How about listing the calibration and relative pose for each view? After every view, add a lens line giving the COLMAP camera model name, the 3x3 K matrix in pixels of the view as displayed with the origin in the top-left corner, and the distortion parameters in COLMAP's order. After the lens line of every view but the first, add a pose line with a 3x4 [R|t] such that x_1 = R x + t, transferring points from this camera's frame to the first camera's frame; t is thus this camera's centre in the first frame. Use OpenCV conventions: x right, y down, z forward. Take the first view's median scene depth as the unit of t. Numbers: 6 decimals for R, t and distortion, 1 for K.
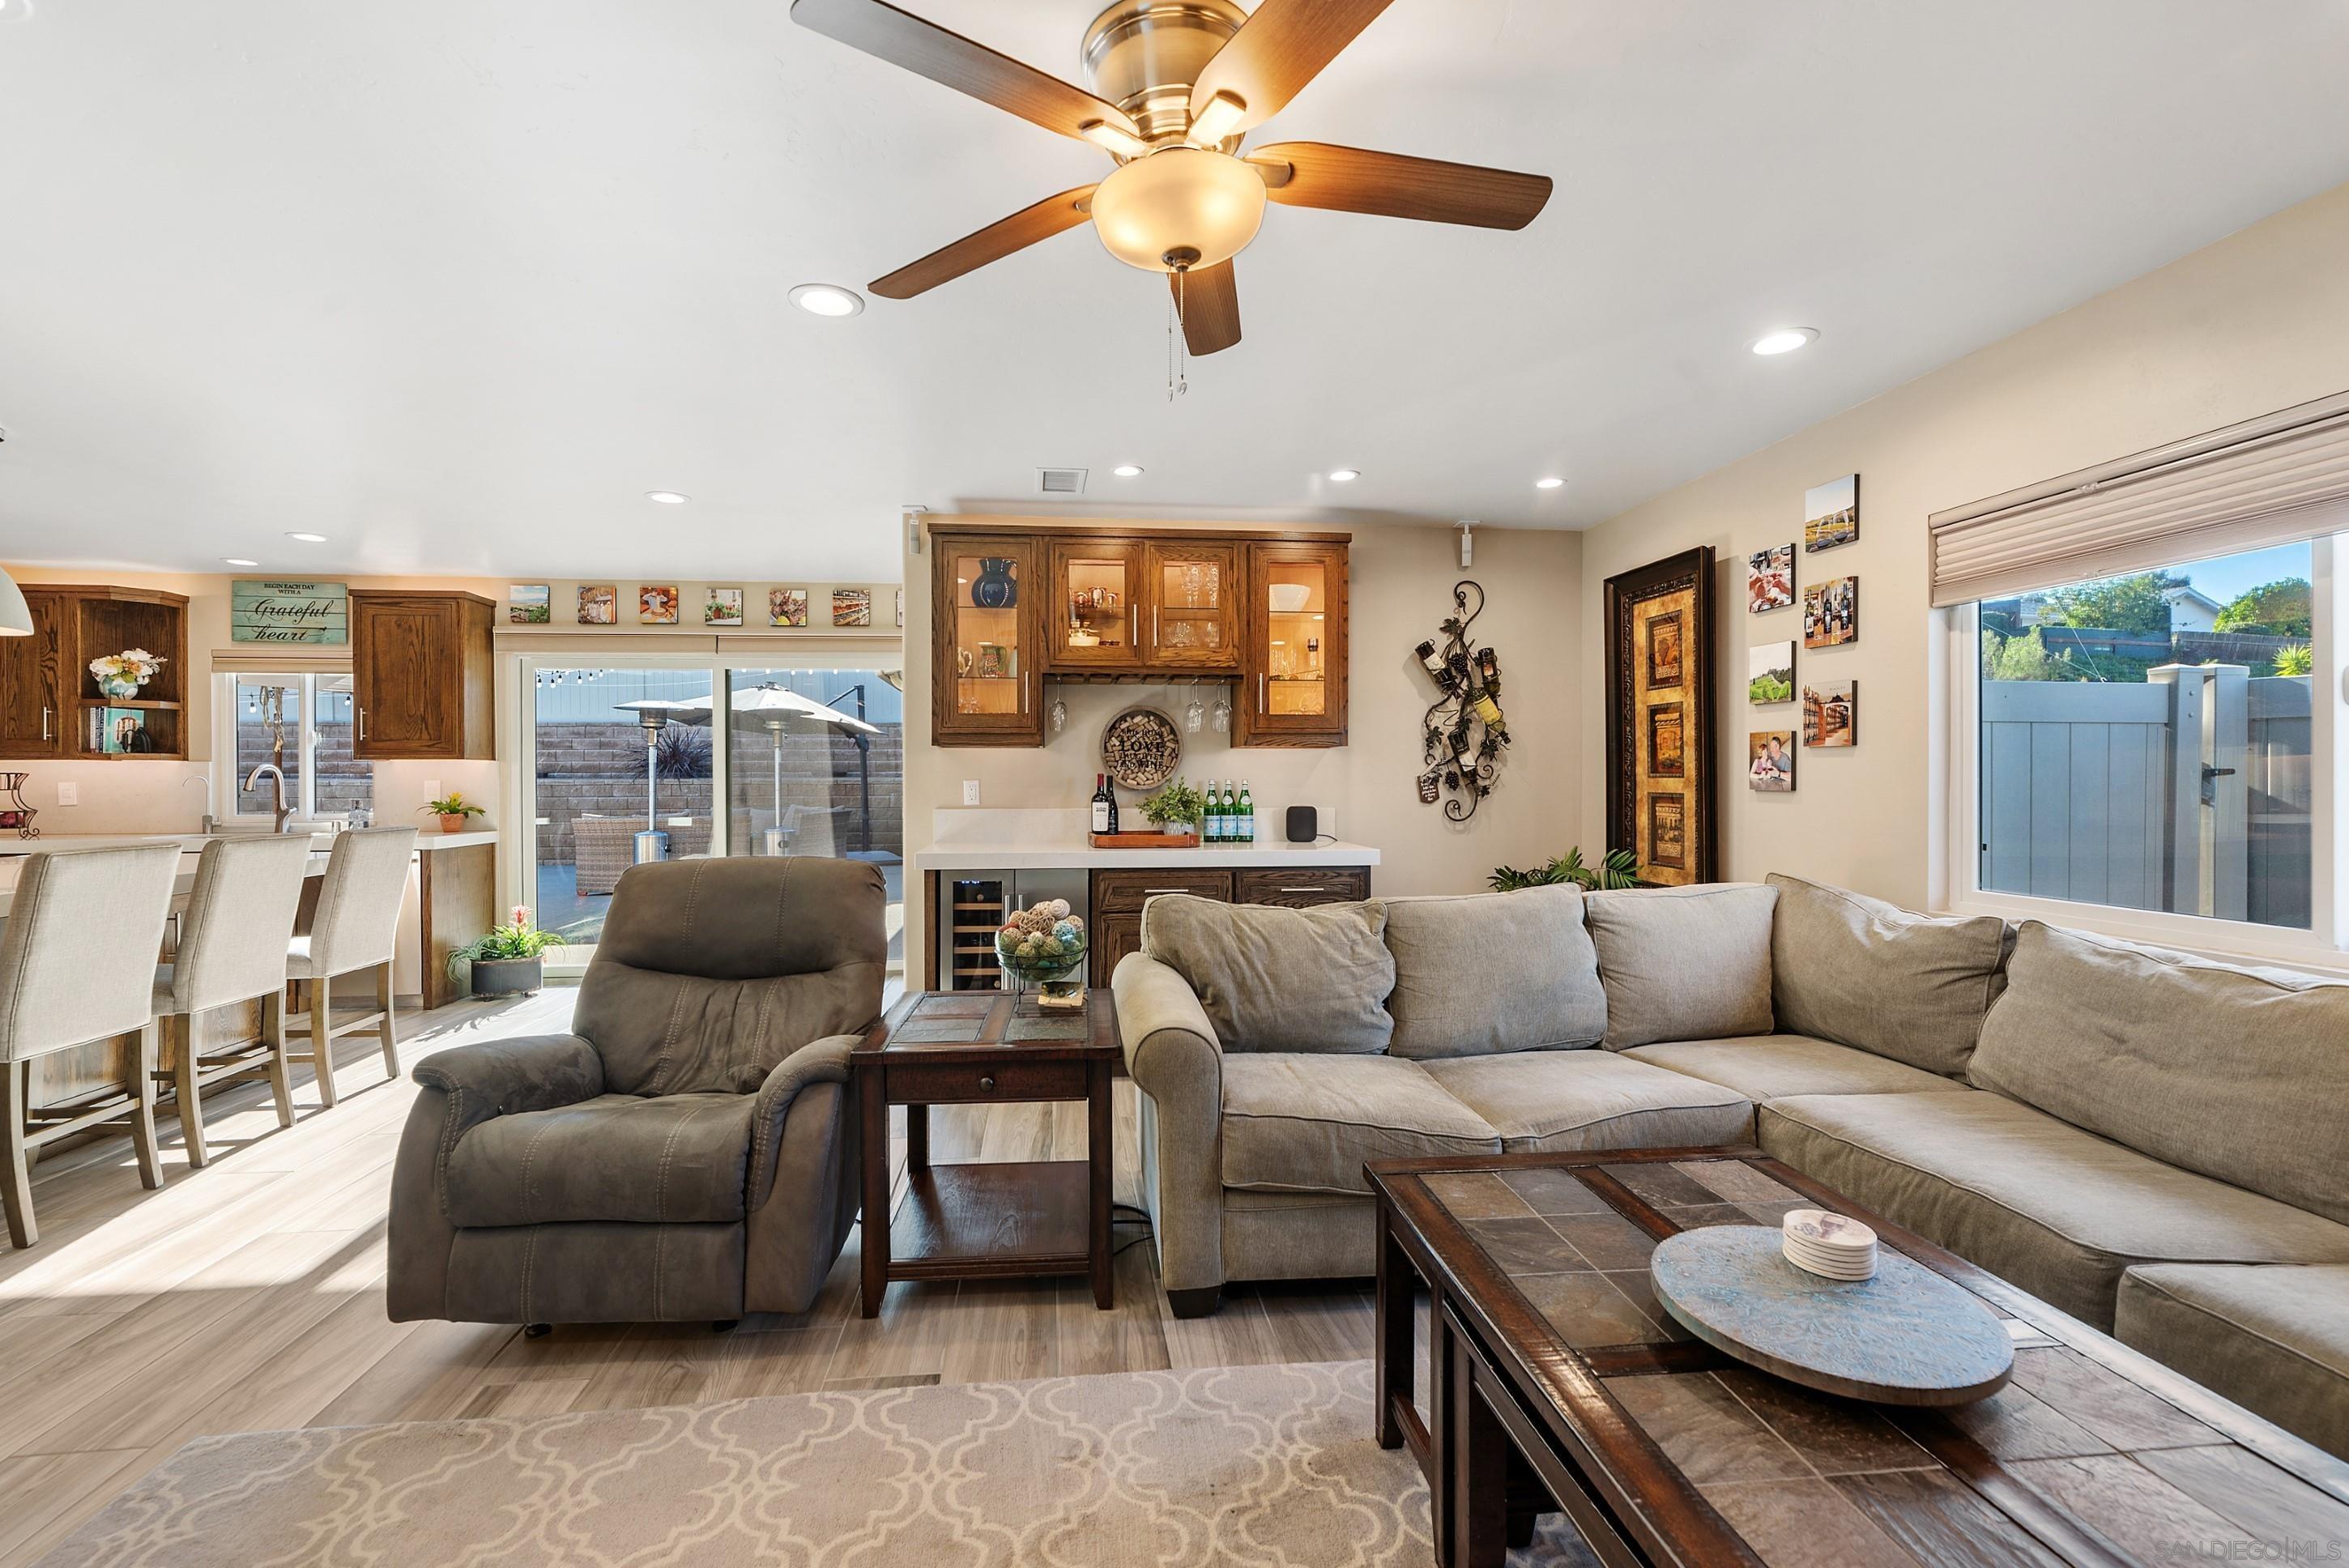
lens RADIAL K [[918.3, 0, 1150.7], [0, 918.3, 793.6], [0, 0, 1]] dist [-0.007589, 0.000413]
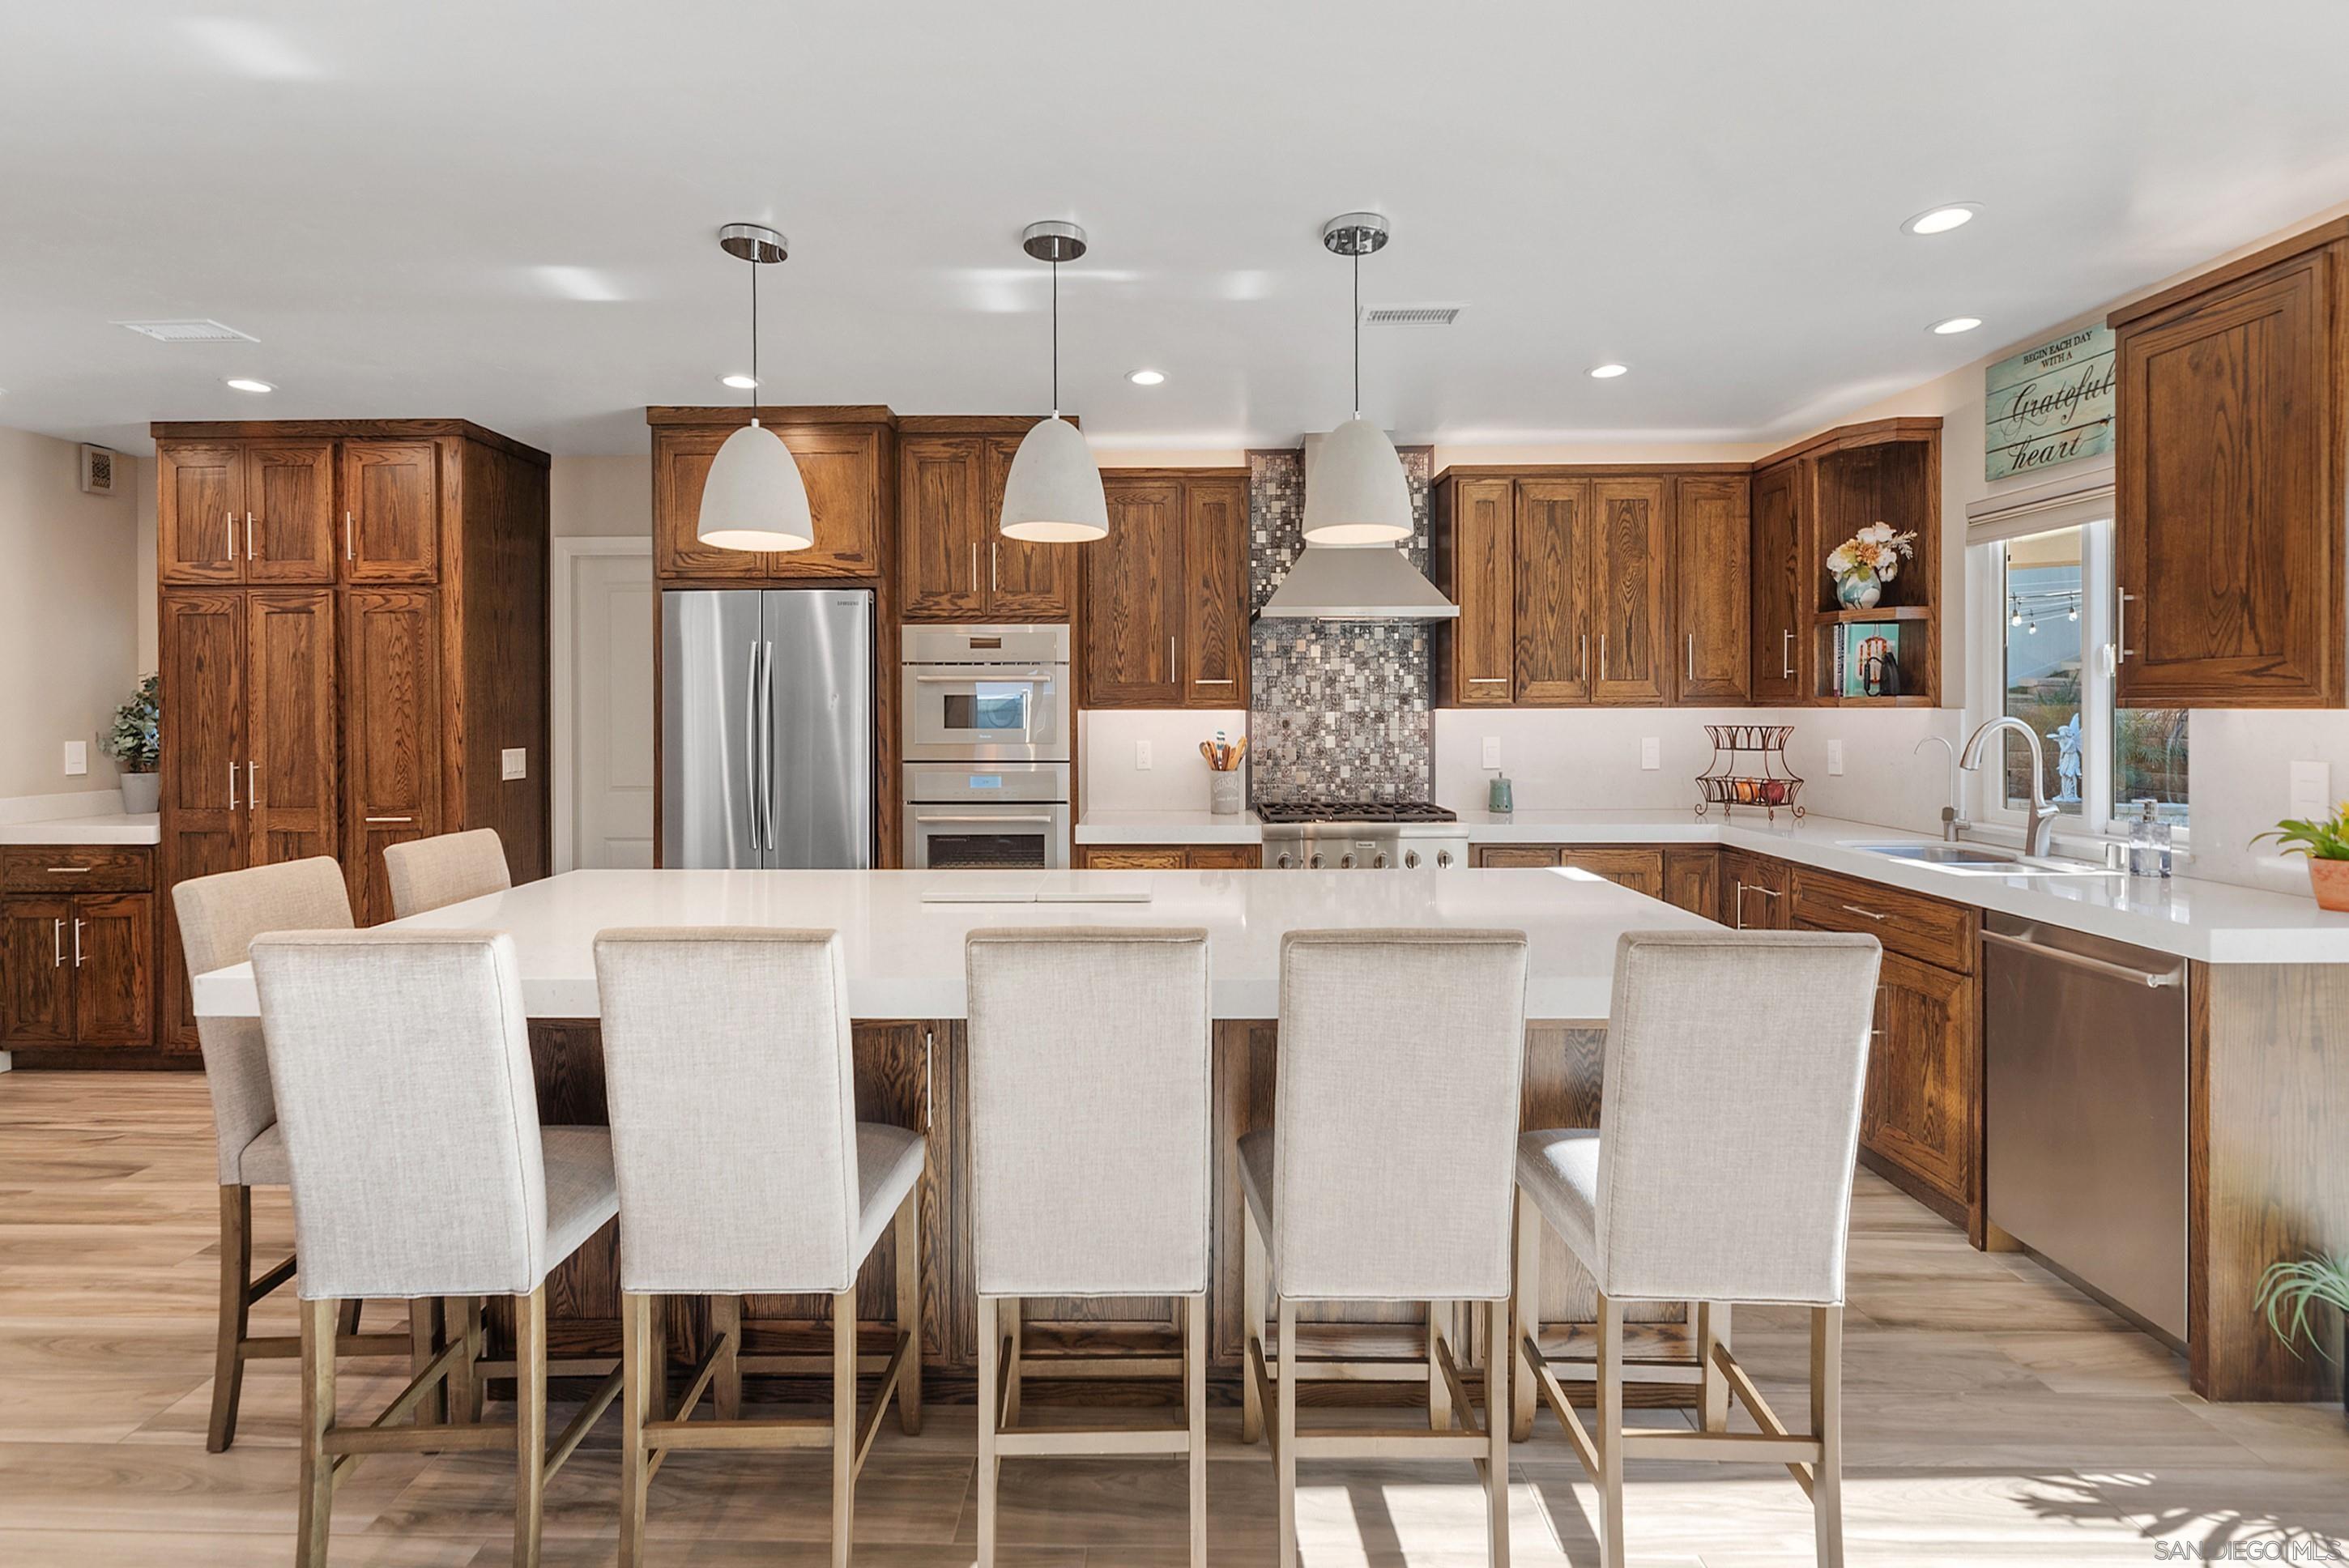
lens RADIAL K [[1261.7, 0, 1155.2], [0, 1261.7, 701.9], [0, 0, 1]] dist [-0.000119, -0.002222]
pose [[-0.122800, -0.002676, -0.992428, -0.229309], [-0.009441, 0.999954, -0.001528, -0.034925], [0.992387, 0.009182, -0.122819, 0.620239]]
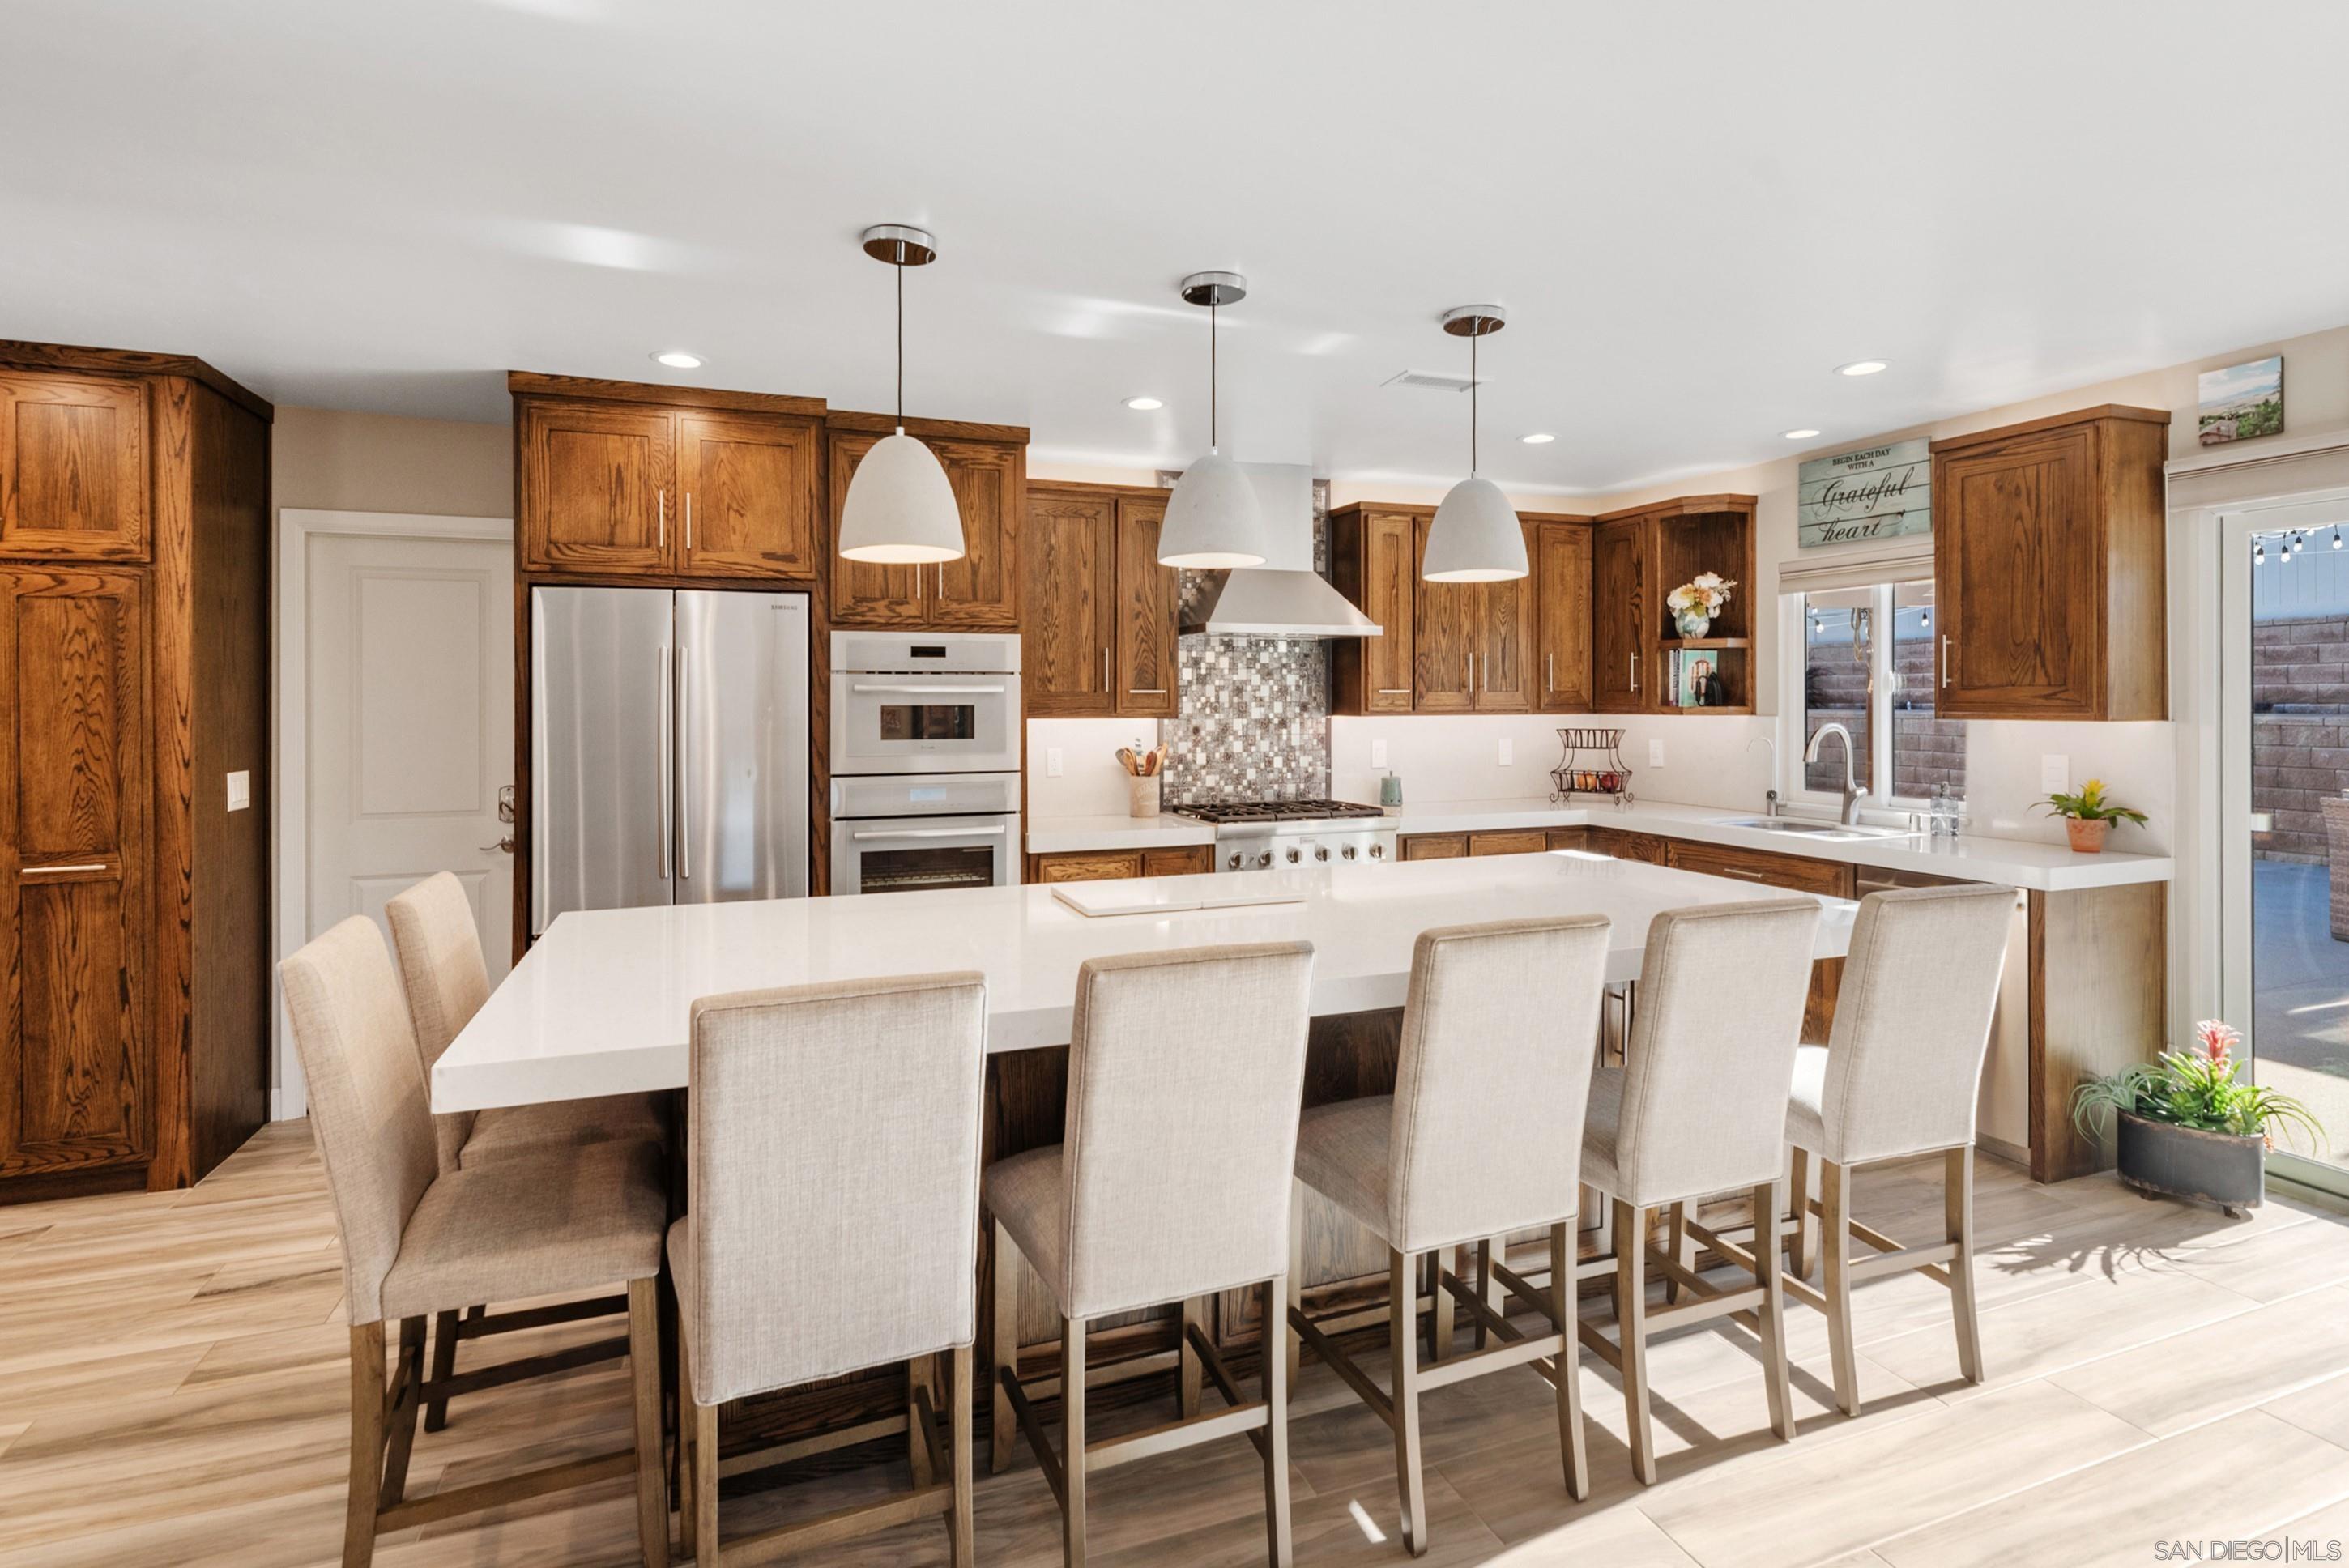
lens RADIAL K [[1261.7, 0, 1273.2], [0, 1261.7, 690.5], [0, 0, 1]] dist [-0.000119, -0.002222]
pose [[0.300561, -0.006594, -0.953740, -0.199494], [-0.007157, 0.999932, -0.009169, -0.045227], [0.953736, 0.009581, 0.300493, 0.320973]]
